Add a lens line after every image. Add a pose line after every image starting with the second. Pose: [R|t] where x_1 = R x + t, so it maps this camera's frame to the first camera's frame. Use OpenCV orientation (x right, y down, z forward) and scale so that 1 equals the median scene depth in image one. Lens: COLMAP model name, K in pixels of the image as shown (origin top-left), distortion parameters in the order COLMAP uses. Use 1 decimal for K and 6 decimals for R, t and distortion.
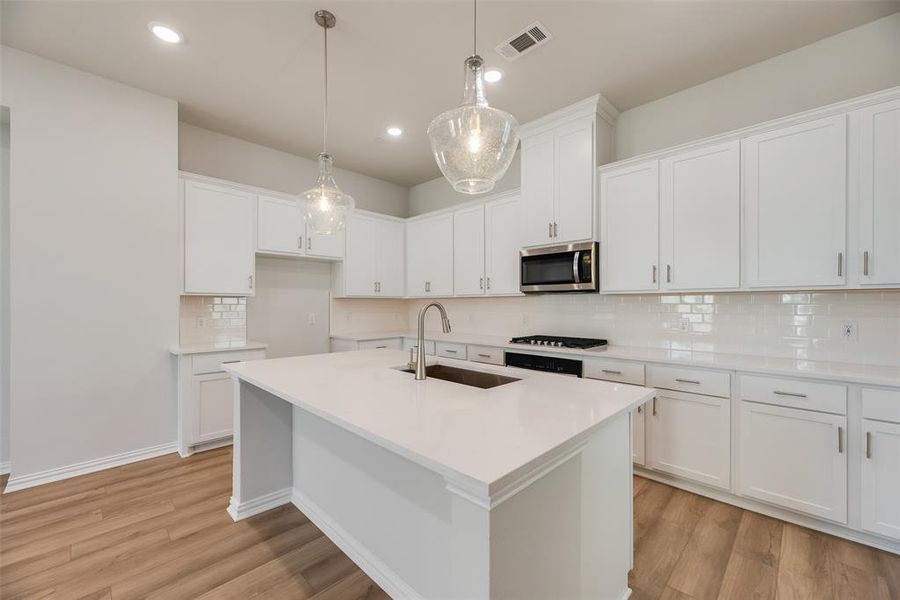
lens RADIAL K [[360.9, 0, 445.7], [0, 360.9, 304.2], [0, 0, 1]] dist [0.000142, -0.000104]
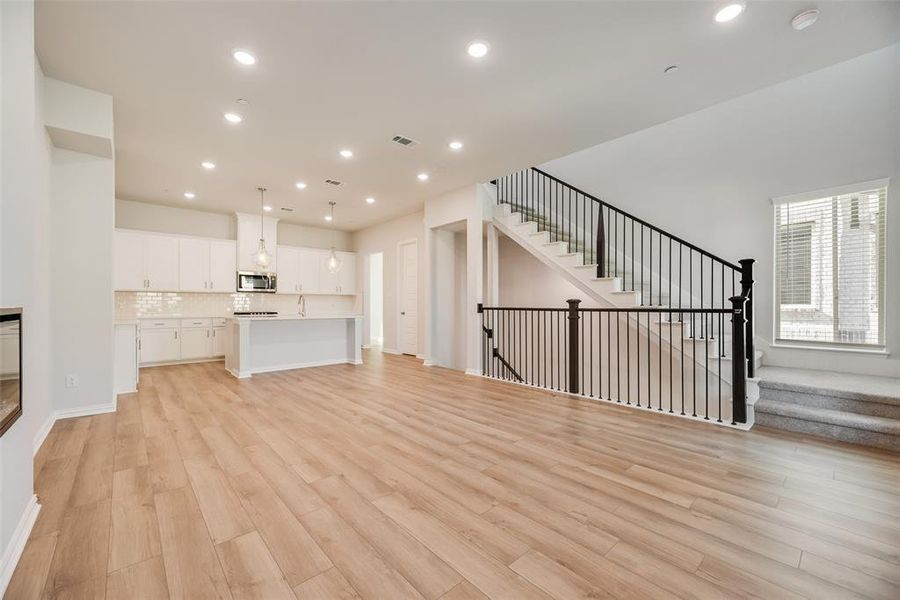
lens RADIAL K [[359.7, 0, 449.7], [0, 359.7, 302.6], [0, 0, 1]] dist [-0.001318, -0.000497]
pose [[0.042160, 0.000931, 0.999110, -1.805523], [-0.003478, 0.999994, -0.000785, 0.029035], [-0.999105, -0.003441, 0.042163, -0.310407]]
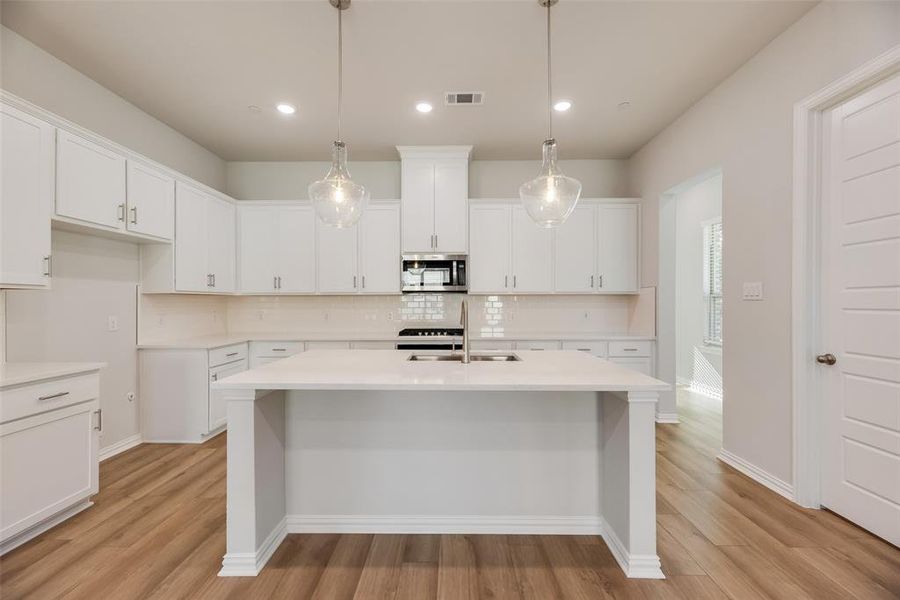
lens RADIAL K [[359.7, 0, 449.7], [0, 359.7, 302.6], [0, 0, 1]] dist [-0.001318, -0.000497]
pose [[0.715239, -0.002700, 0.698875, -0.474137], [0.001891, 0.999996, 0.001928, 0.000434], [-0.698878, -0.000058, 0.715241, 0.079372]]
